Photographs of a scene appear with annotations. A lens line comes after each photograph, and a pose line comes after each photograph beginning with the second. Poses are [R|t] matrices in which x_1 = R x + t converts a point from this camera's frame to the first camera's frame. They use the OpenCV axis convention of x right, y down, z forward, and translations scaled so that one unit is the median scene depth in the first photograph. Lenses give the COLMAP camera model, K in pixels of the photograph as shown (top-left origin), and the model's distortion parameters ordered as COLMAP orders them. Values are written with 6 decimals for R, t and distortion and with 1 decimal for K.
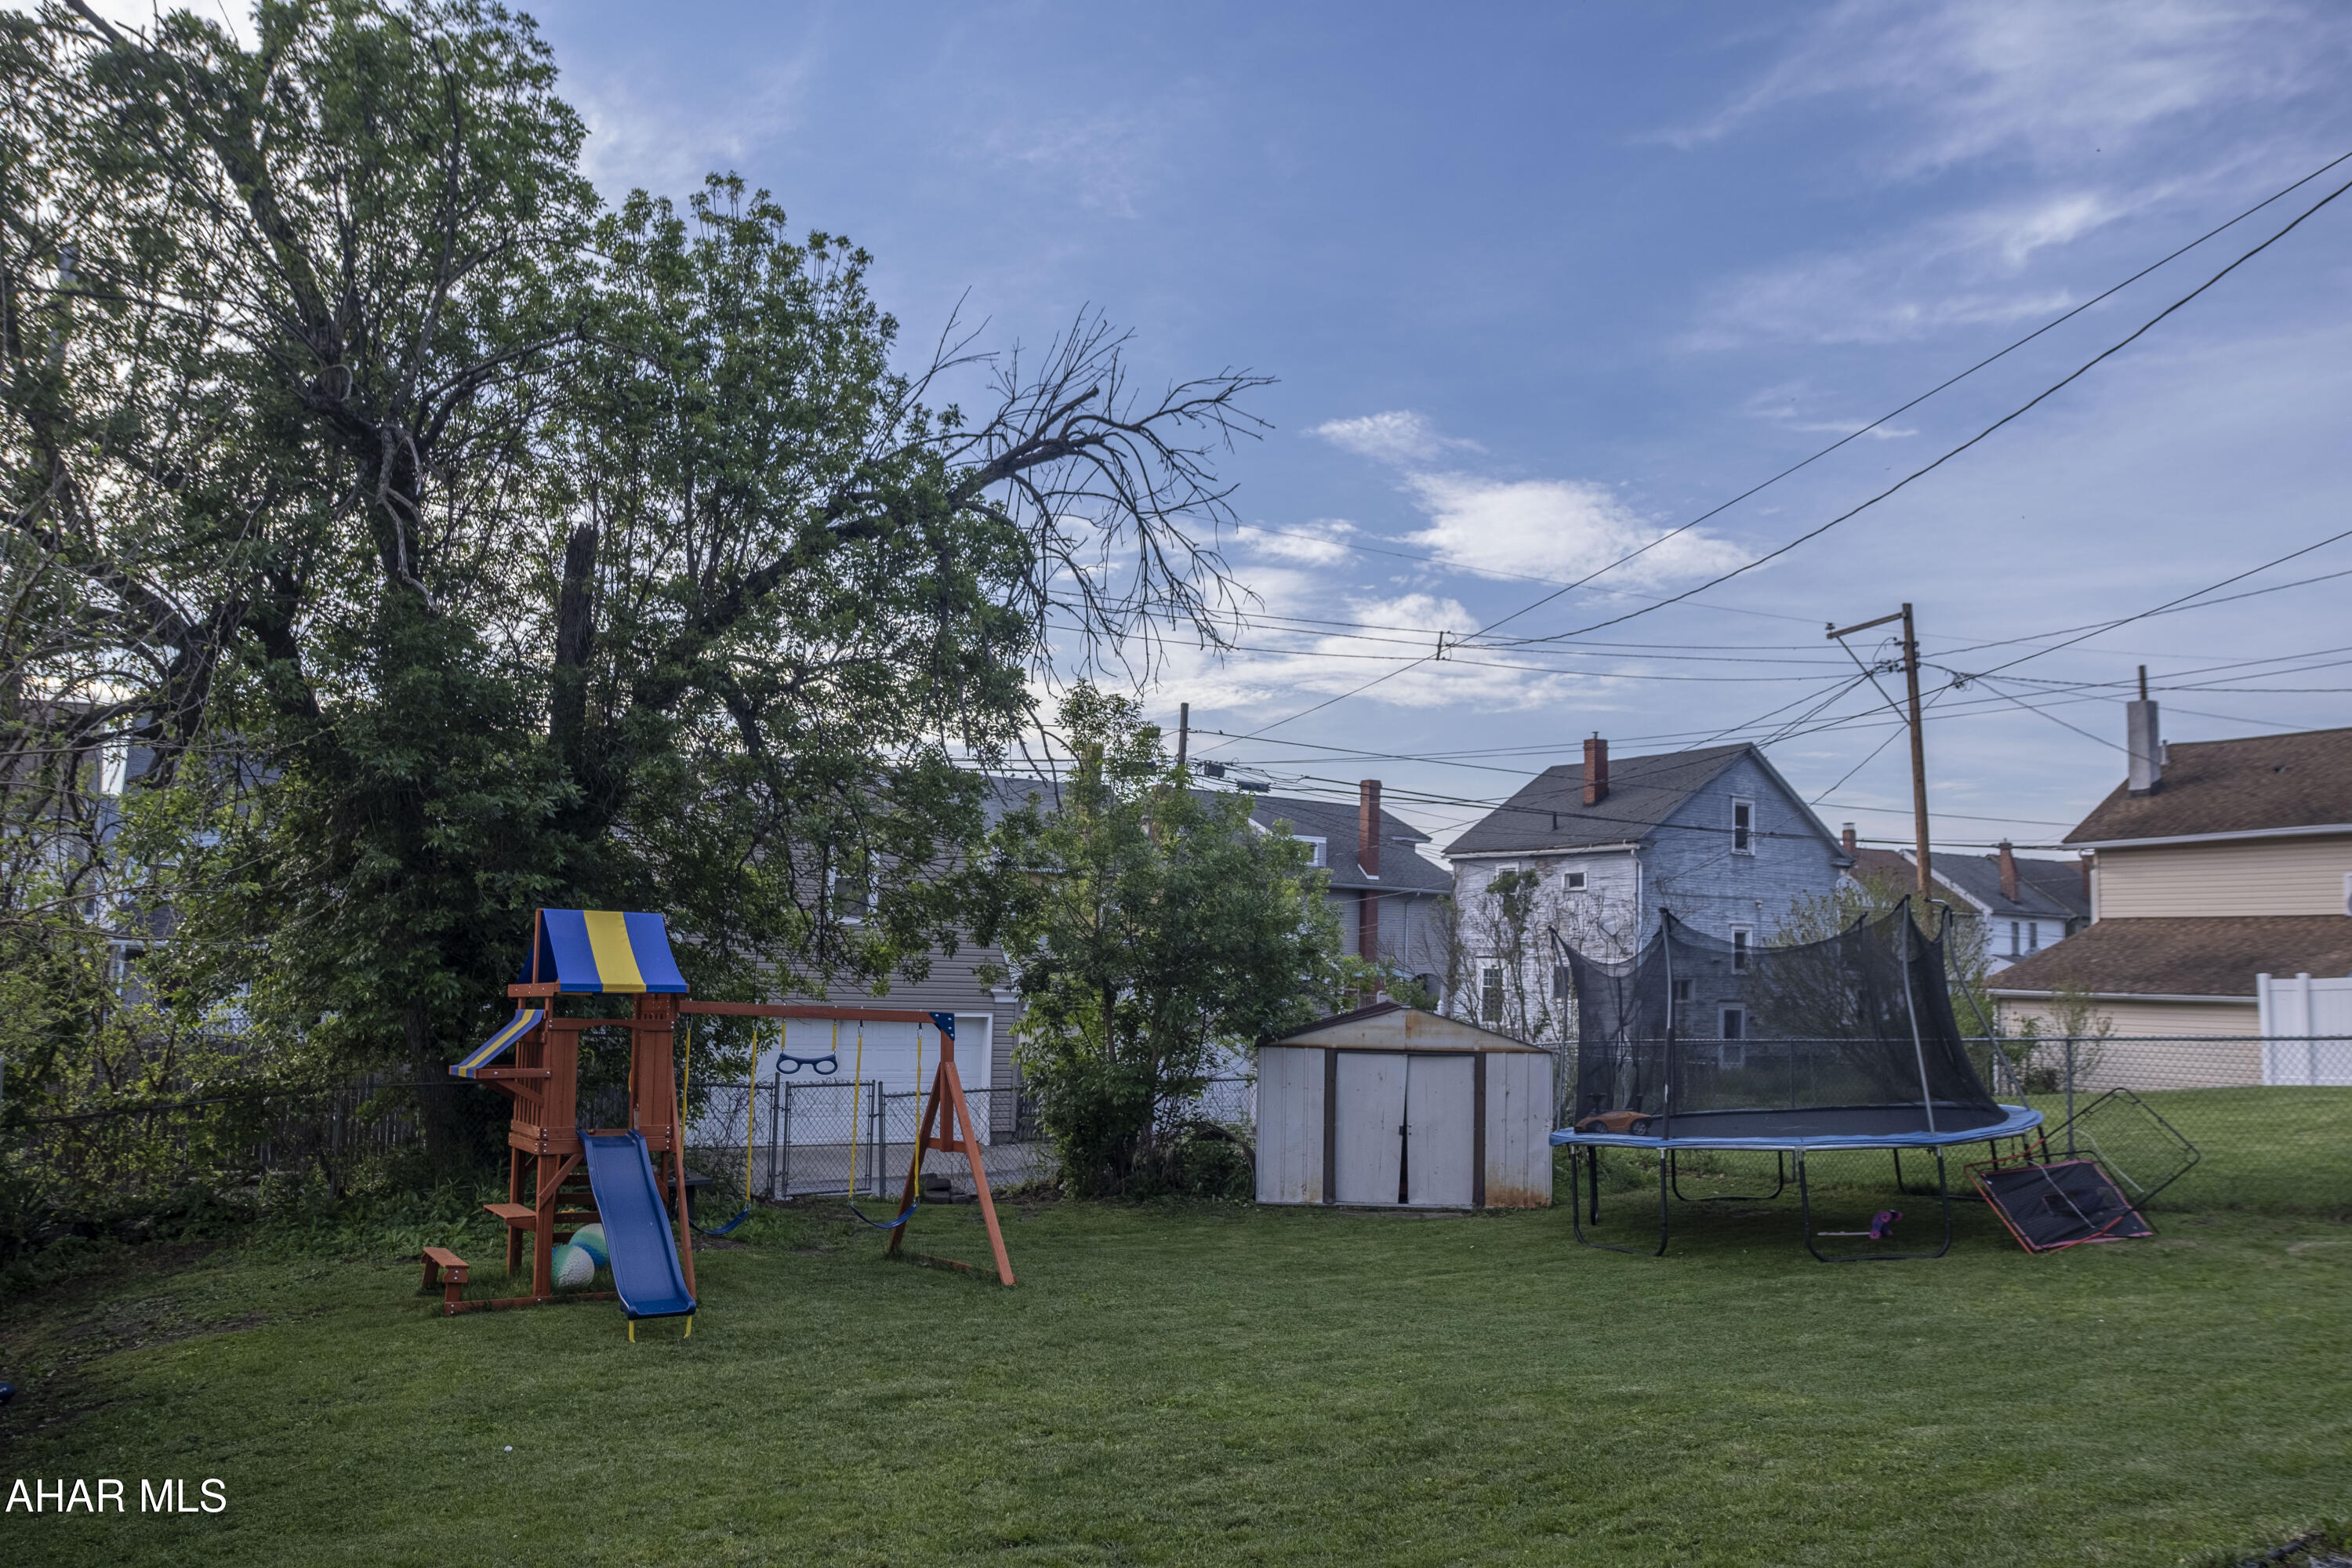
lens RADIAL K [[1670.5, 0, 1183.6], [0, 1670.5, 786.3], [0, 0, 1]] dist [-0.071726, 0.042698]
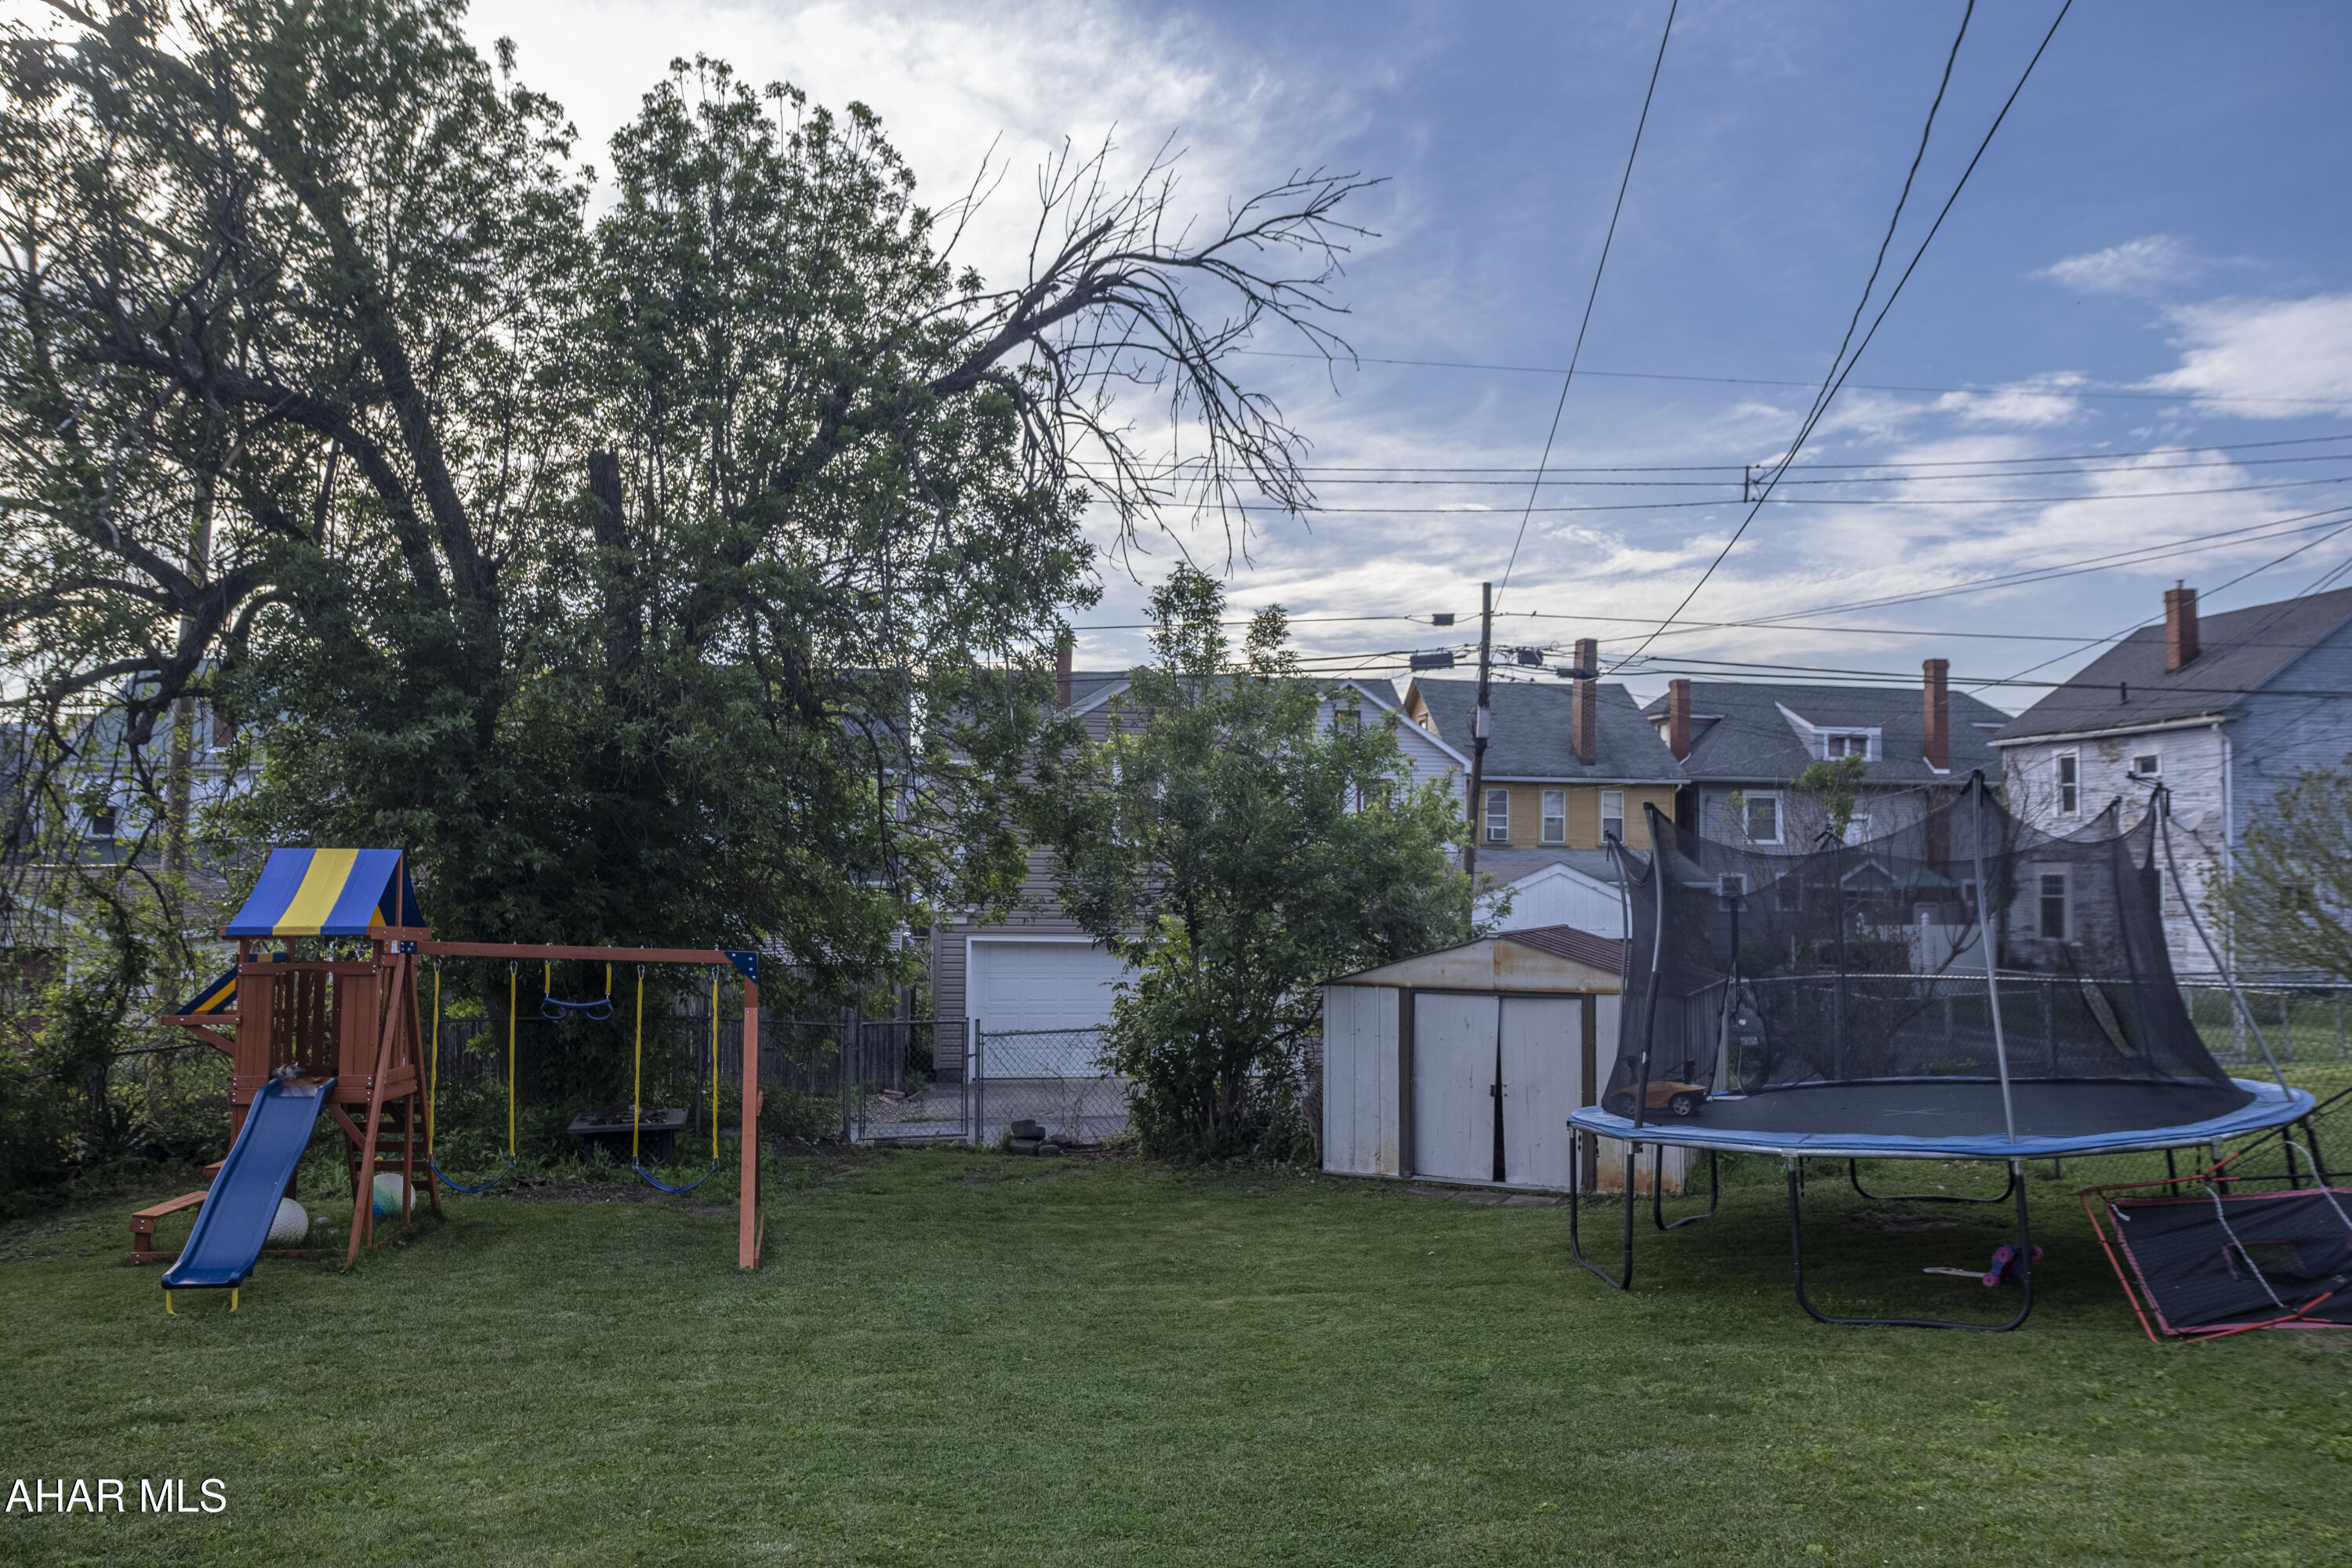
lens RADIAL K [[1670.5, 0, 1182.9], [0, 1670.5, 781.1], [0, 0, 1]] dist [-0.071726, 0.042698]
pose [[0.919124, -0.041744, -0.391751, 0.304869], [0.060189, 0.997576, 0.034916, 0.021505], [0.389344, -0.055671, 0.919409, 0.212262]]
